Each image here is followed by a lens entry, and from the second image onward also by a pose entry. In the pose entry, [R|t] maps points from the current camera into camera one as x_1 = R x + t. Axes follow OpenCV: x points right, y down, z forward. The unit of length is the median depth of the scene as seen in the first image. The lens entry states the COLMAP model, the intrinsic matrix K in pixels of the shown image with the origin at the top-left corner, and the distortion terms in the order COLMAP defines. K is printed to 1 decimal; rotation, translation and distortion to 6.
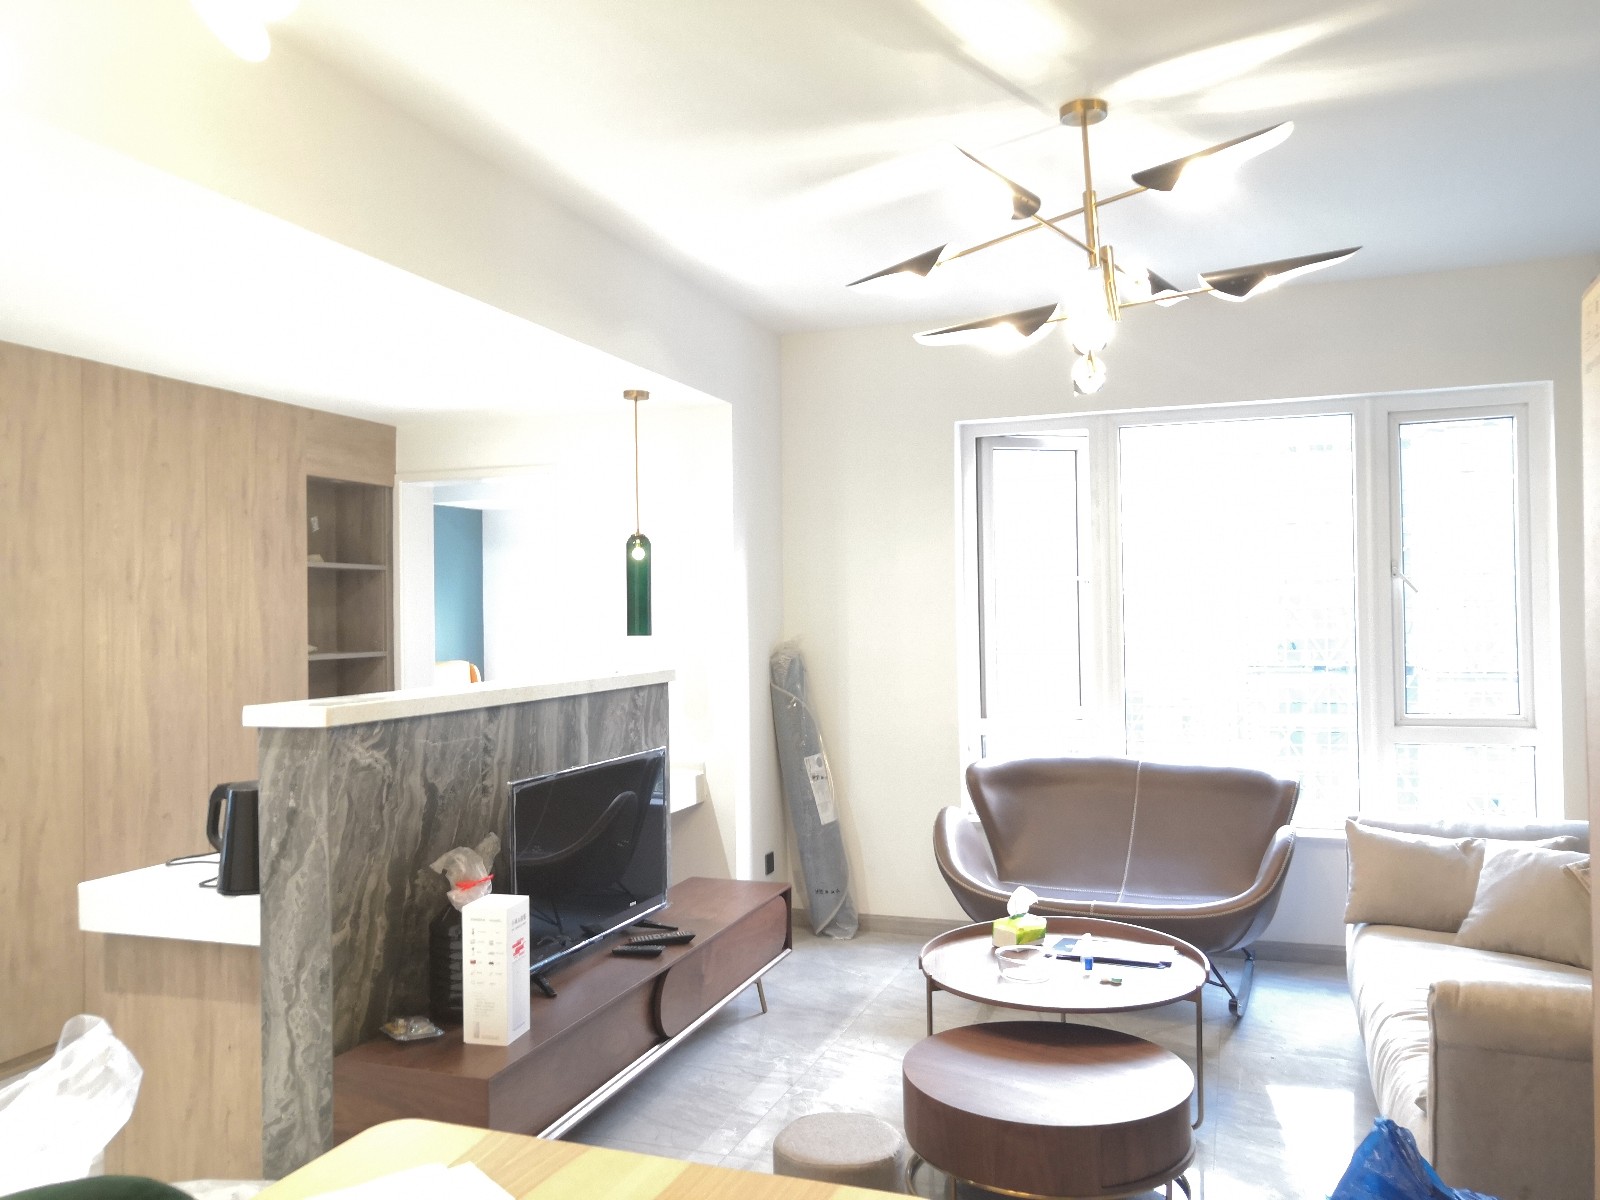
lens RADIAL K [[1238.2, 0, 800.0], [0, 1238.2, 600.0], [0, 0, 1]] dist [-0.036056, 0.092428]
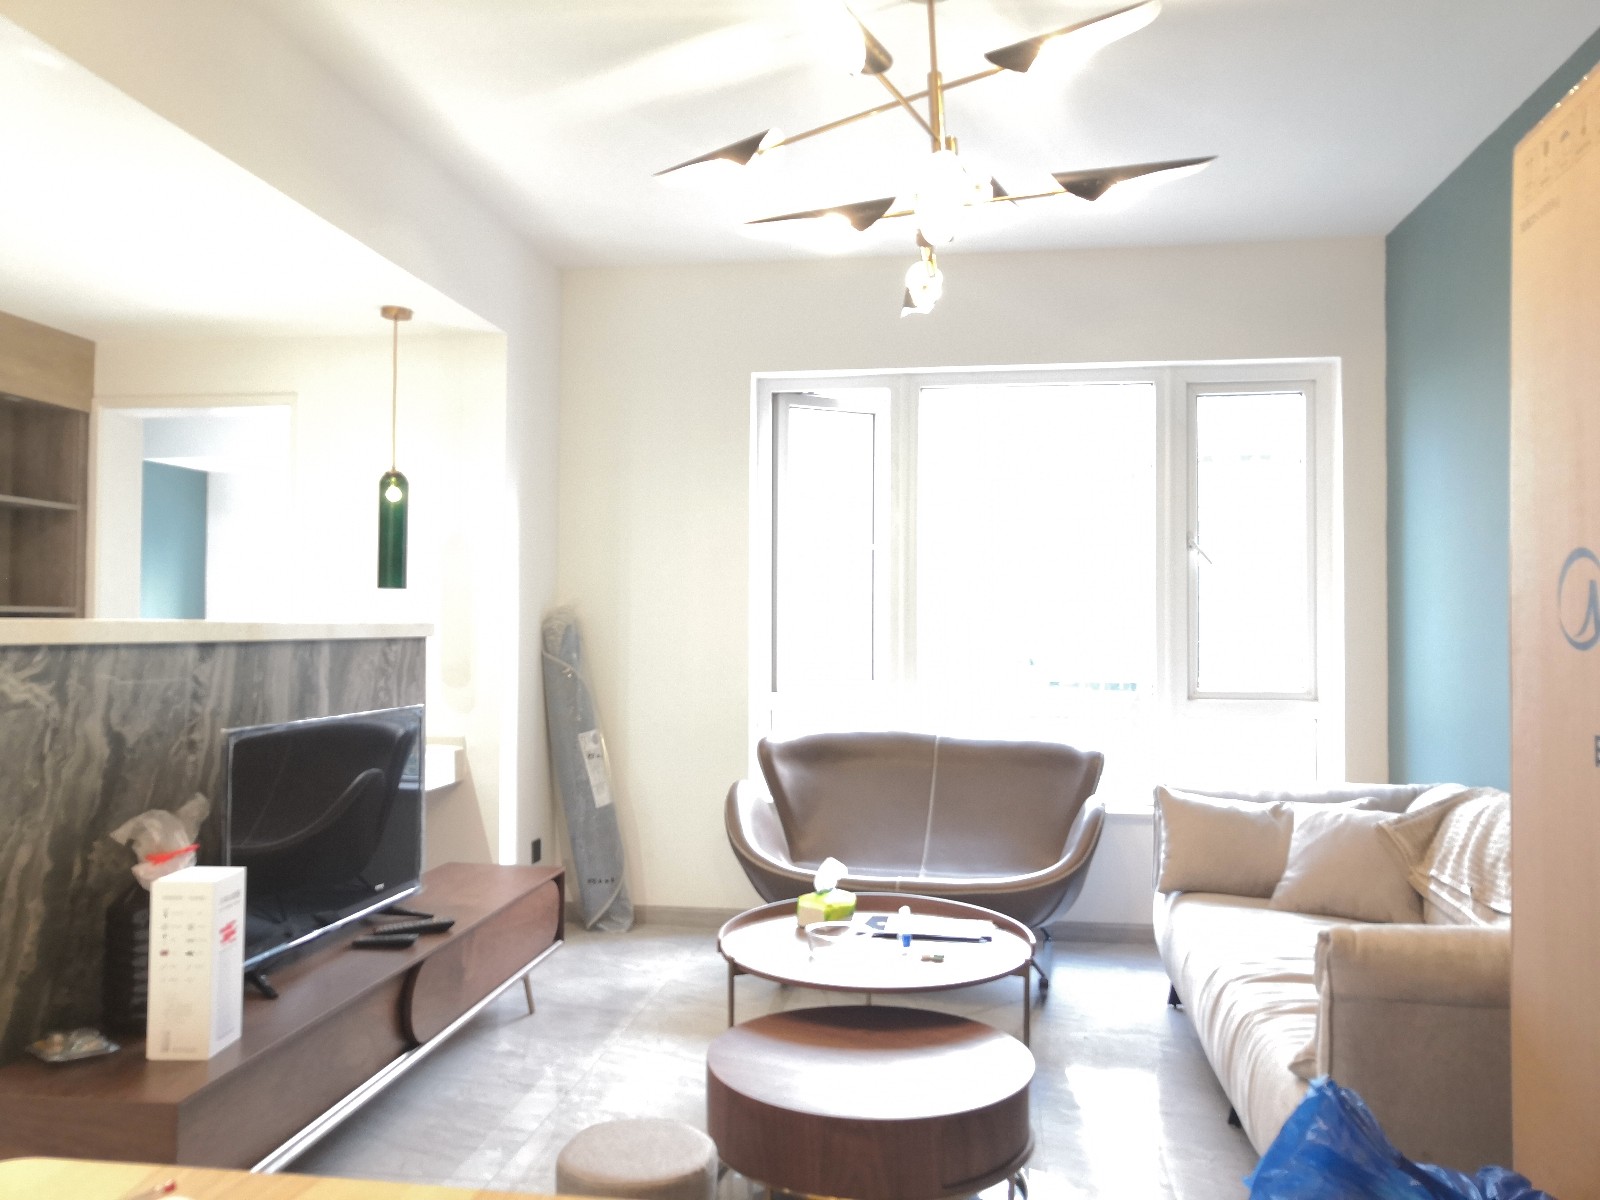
lens RADIAL K [[1238.2, 0, 800.0], [0, 1238.2, 600.0], [0, 0, 1]] dist [-0.036056, 0.092428]
pose [[0.980805, 0.024370, 0.193461, -0.022300], [-0.022638, 0.999681, -0.011157, 0.055719], [-0.193672, 0.006563, 0.981044, 0.123569]]
